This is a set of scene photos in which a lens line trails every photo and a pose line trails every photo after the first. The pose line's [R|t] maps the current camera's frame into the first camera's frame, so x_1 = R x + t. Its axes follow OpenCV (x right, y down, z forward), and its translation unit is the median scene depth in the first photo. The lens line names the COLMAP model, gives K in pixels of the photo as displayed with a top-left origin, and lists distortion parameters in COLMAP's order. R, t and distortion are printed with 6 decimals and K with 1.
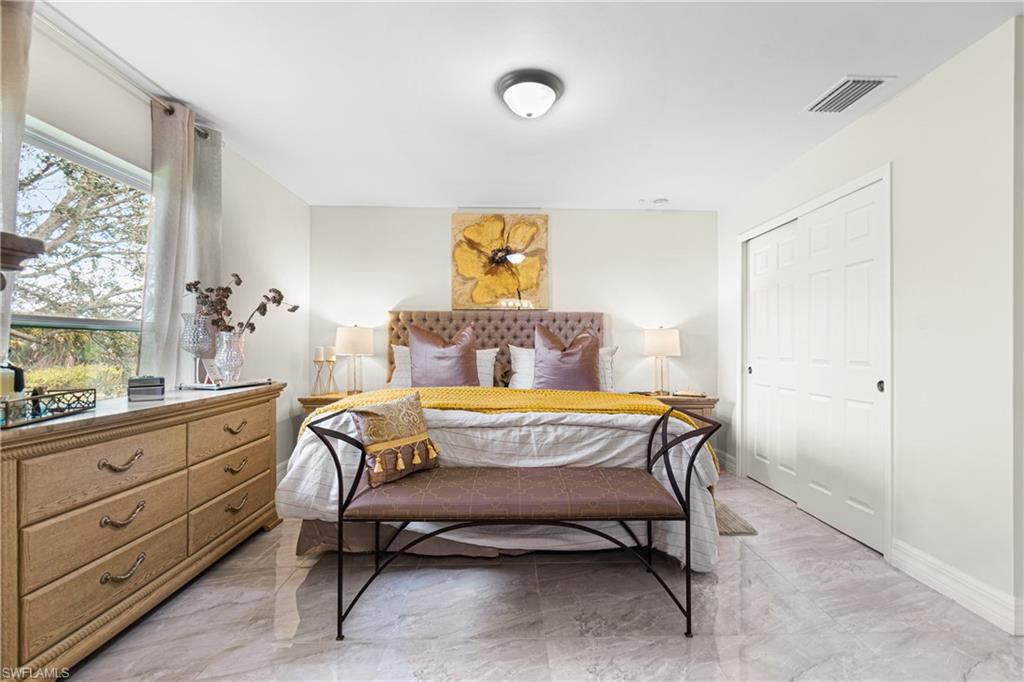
lens RADIAL K [[460.0, 0, 524.0], [0, 460.0, 344.1], [0, 0, 1]] dist [0.006422, -0.000618]
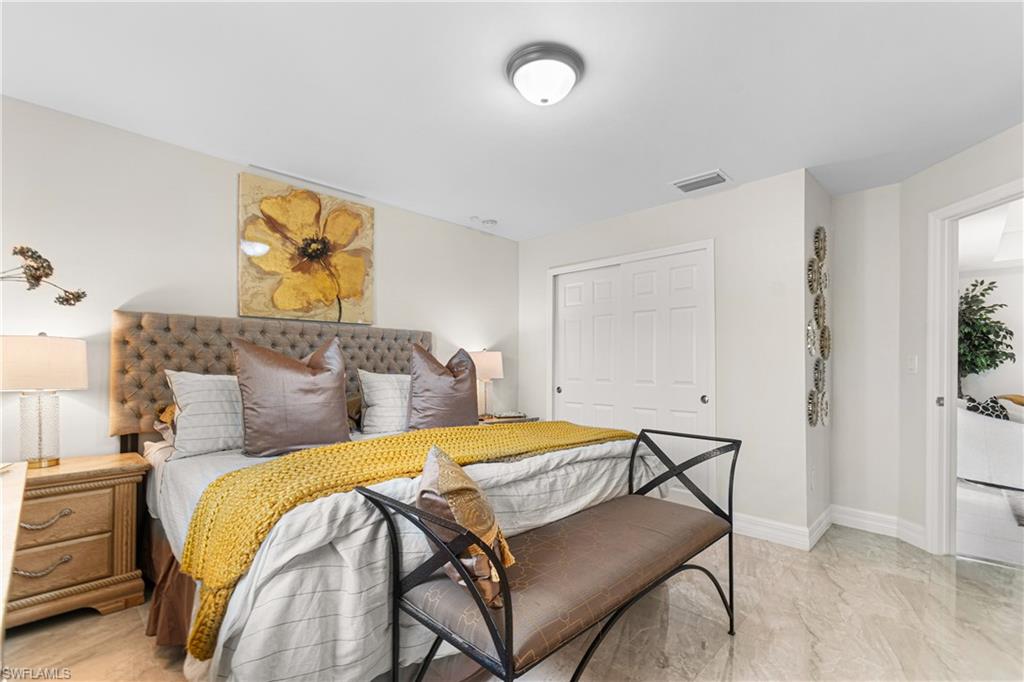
lens RADIAL K [[460.0, 0, 525.9], [0, 460.0, 359.8], [0, 0, 1]] dist [0.006422, -0.000618]
pose [[0.711410, 0.007314, 0.702739, -0.335952], [-0.004642, 0.999973, -0.005708, -0.009719], [-0.702762, 0.000799, 0.711425, 0.238497]]
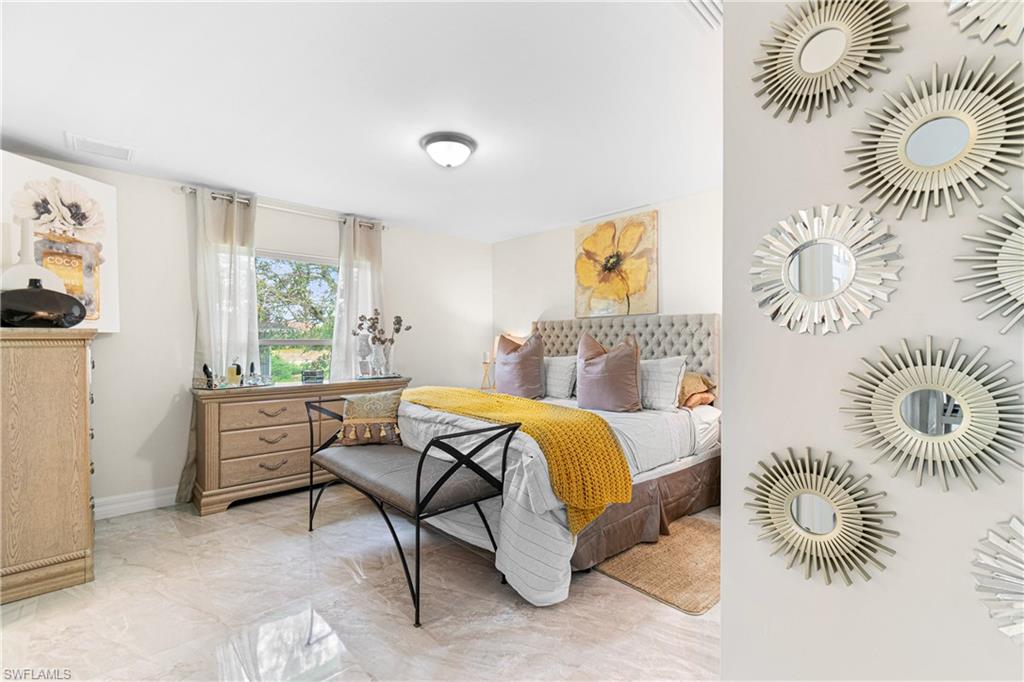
lens RADIAL K [[460.0, 0, 519.5], [0, 460.0, 338.2], [0, 0, 1]] dist [0.006422, -0.000618]
pose [[0.657408, -0.012016, -0.753439, 0.579544], [0.007047, 0.999927, -0.009797, -0.018700], [0.753502, 0.001131, 0.657445, 0.195763]]
